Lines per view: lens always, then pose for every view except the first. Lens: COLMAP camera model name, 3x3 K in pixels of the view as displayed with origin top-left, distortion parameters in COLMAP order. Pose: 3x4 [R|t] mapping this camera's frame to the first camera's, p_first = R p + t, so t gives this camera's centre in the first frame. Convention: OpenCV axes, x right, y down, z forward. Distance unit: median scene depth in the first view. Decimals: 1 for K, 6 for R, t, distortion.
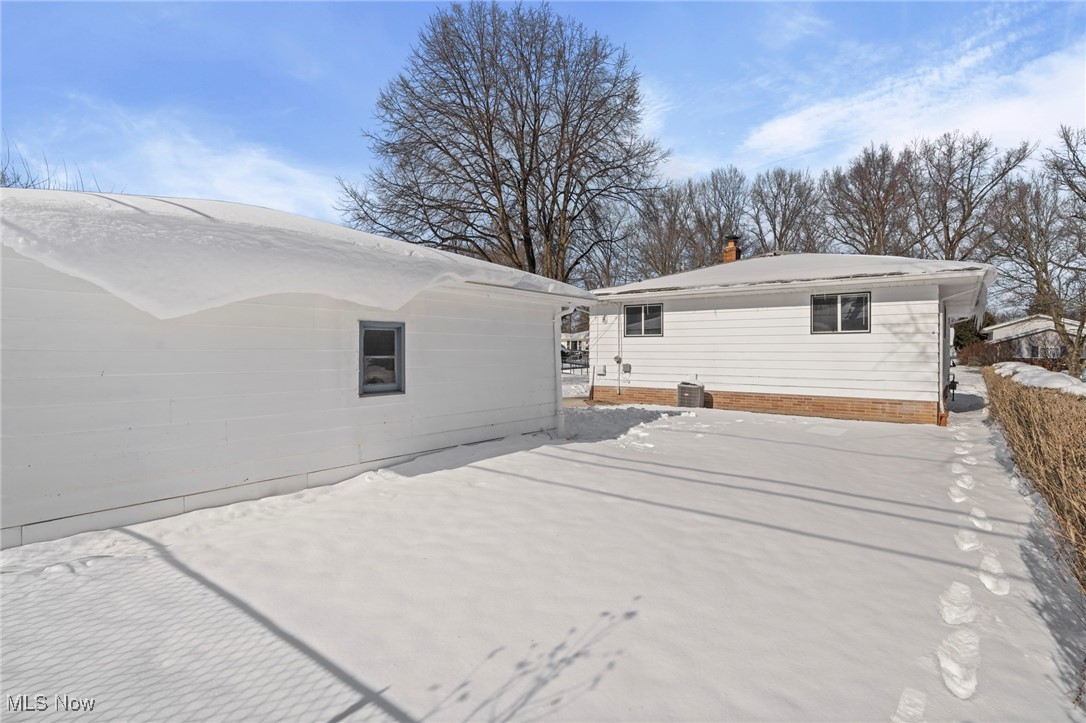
lens RADIAL K [[538.1, 0, 543.4], [0, 538.1, 354.8], [0, 0, 1]] dist [-0.001127, 0.000141]
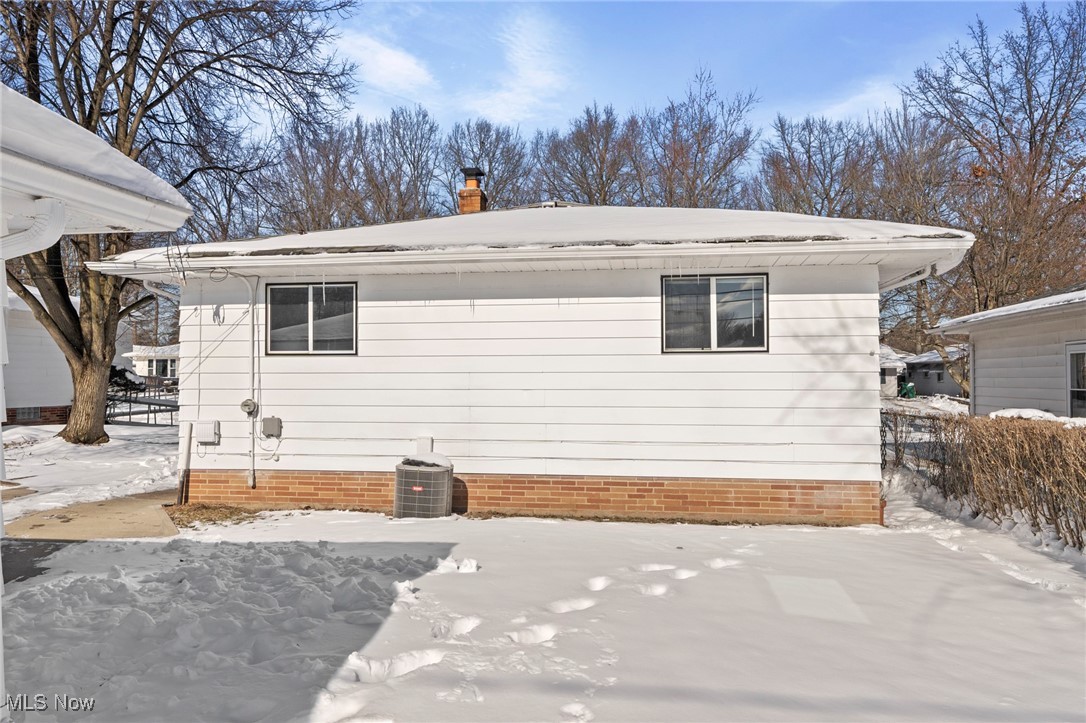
lens RADIAL K [[785.0, 0, 542.1], [0, 785.0, 356.6], [0, 0, 1]] dist [0.012766, 0.007519]
pose [[0.876348, 0.005213, 0.481650, 0.039647], [0.008869, 0.999597, -0.026956, -0.013673], [-0.481597, 0.027895, 0.875949, 0.336671]]
